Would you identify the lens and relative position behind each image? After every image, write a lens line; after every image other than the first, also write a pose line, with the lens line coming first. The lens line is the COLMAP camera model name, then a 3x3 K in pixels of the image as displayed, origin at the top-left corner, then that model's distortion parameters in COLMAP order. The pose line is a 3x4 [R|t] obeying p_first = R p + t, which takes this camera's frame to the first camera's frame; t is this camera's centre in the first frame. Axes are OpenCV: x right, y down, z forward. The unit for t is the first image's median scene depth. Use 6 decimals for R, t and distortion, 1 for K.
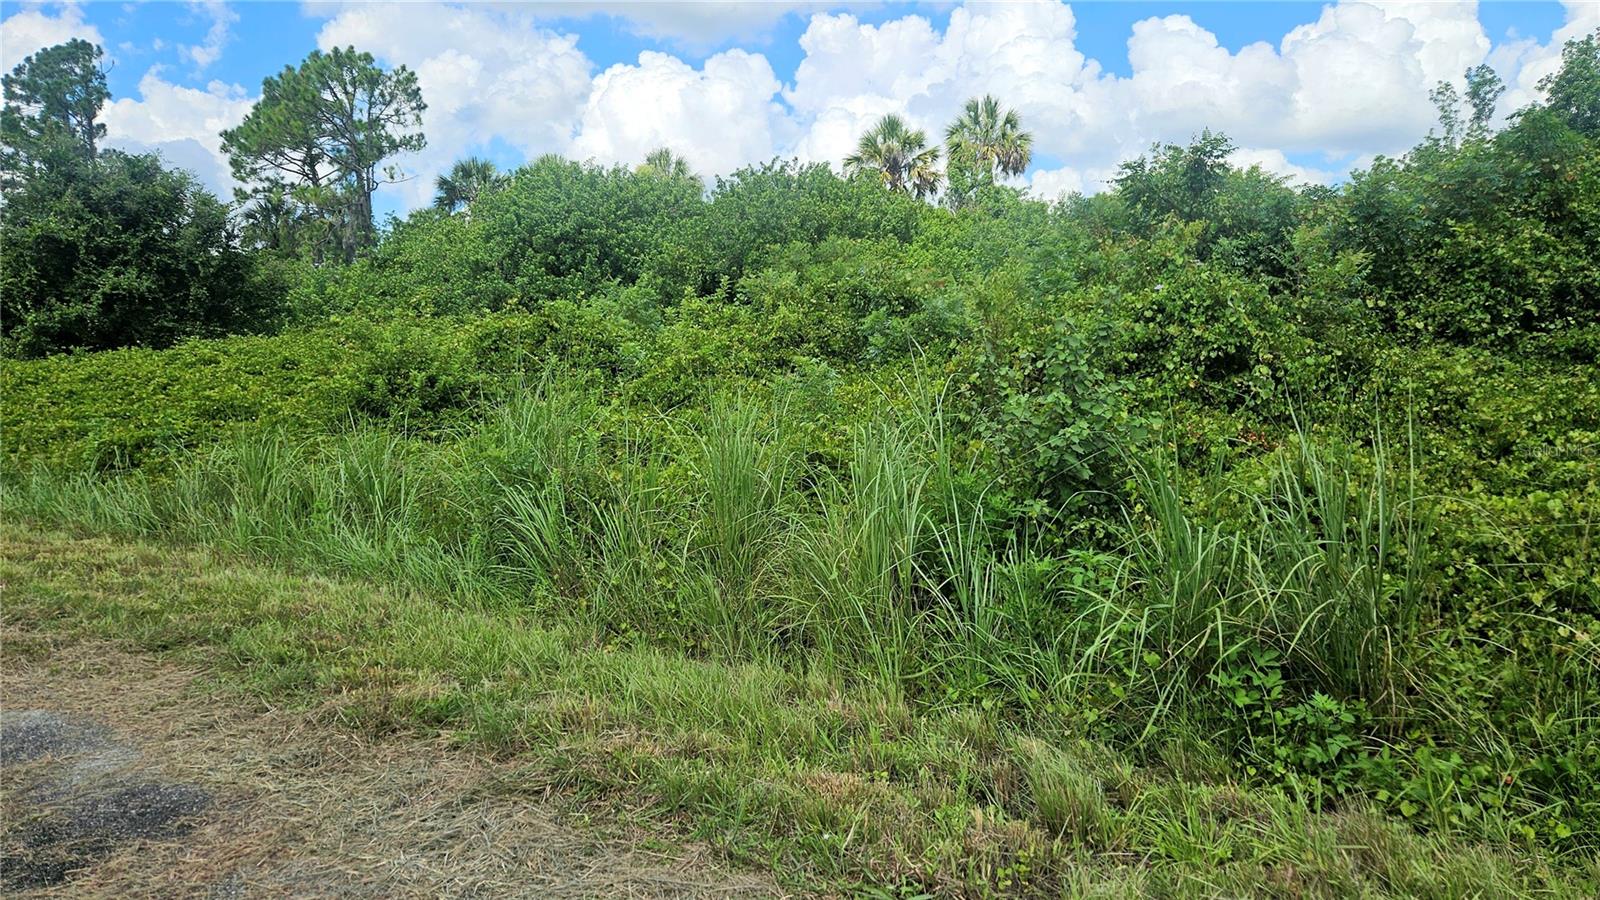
lens RADIAL K [[1086.8, 0, 799.1], [0, 1086.8, 457.9], [0, 0, 1]] dist [0.069536, -0.054655]
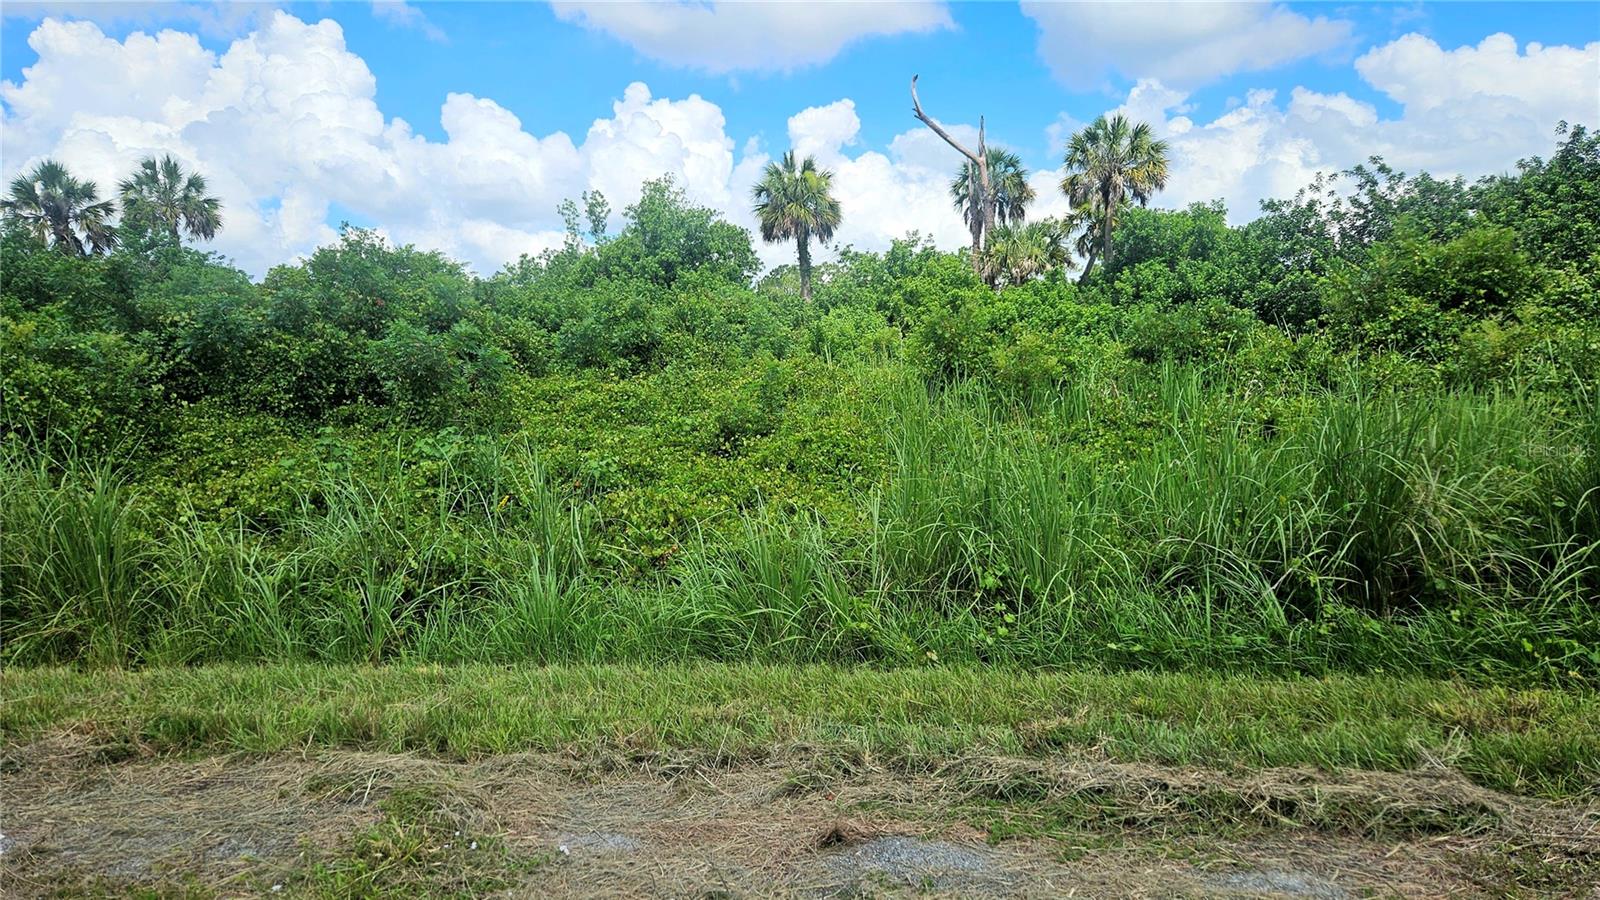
lens RADIAL K [[1086.8, 0, 799.1], [0, 1086.8, 457.9], [0, 0, 1]] dist [0.069536, -0.054655]
pose [[0.822598, -0.032364, 0.567701, 0.063806], [0.063682, 0.997342, -0.035418, 0.009237], [-0.565046, 0.065287, 0.822472, -0.108989]]
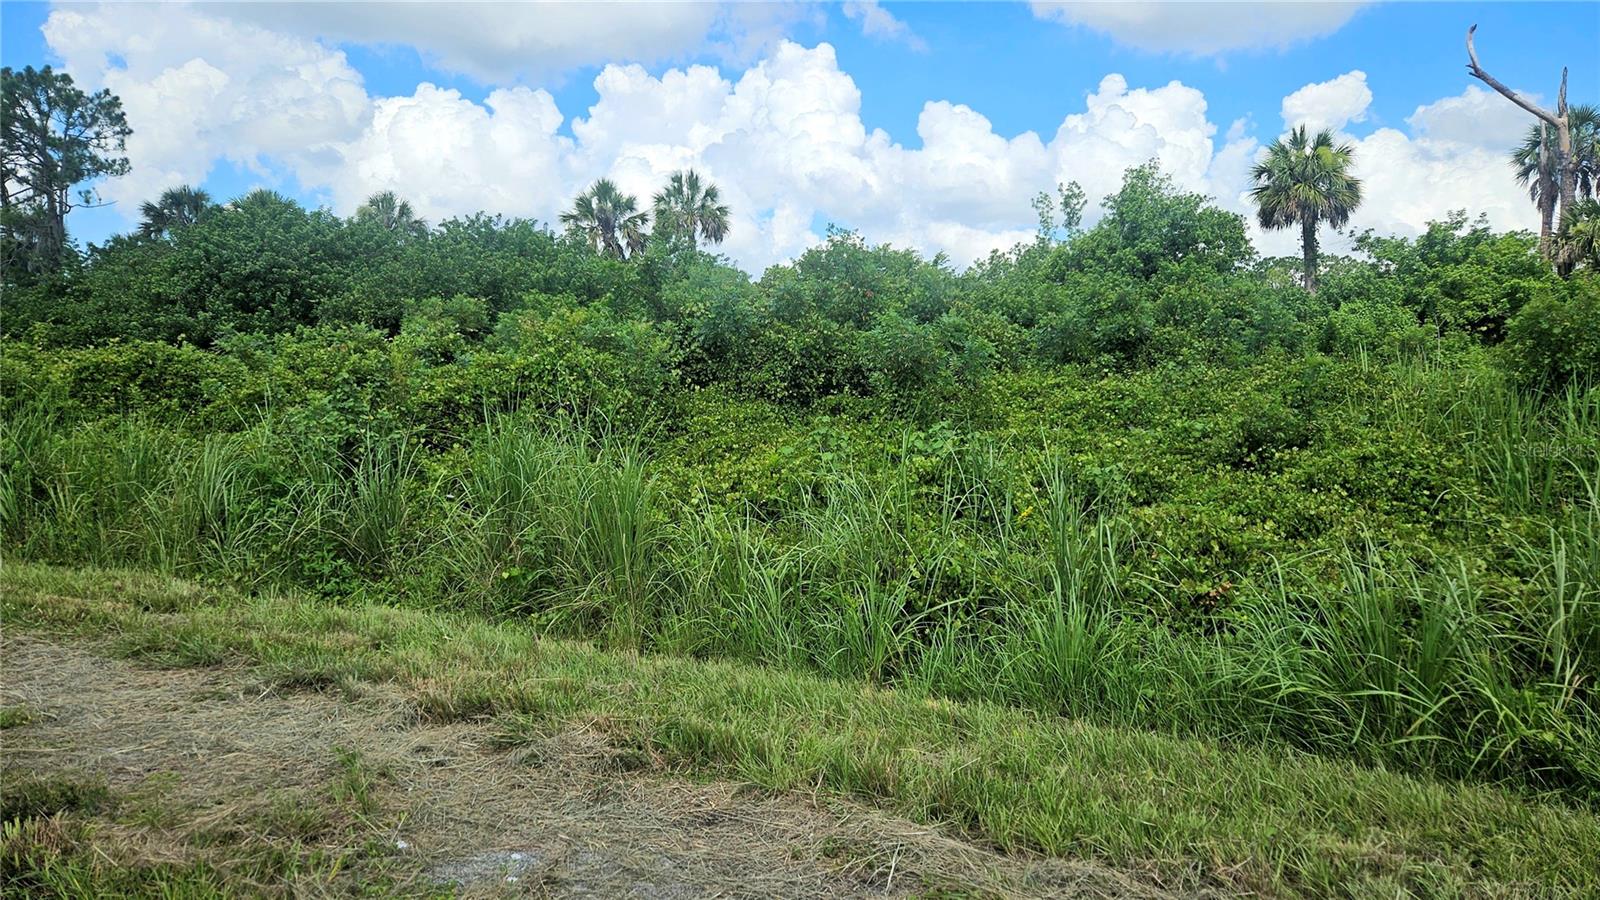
lens RADIAL K [[1086.8, 0, 799.1], [0, 1086.8, 457.9], [0, 0, 1]] dist [0.069536, -0.054655]
pose [[0.979884, 0.021671, 0.198389, 0.064232], [-0.013101, 0.998928, -0.044409, 0.007249], [-0.199139, 0.040917, 0.979117, -0.085417]]
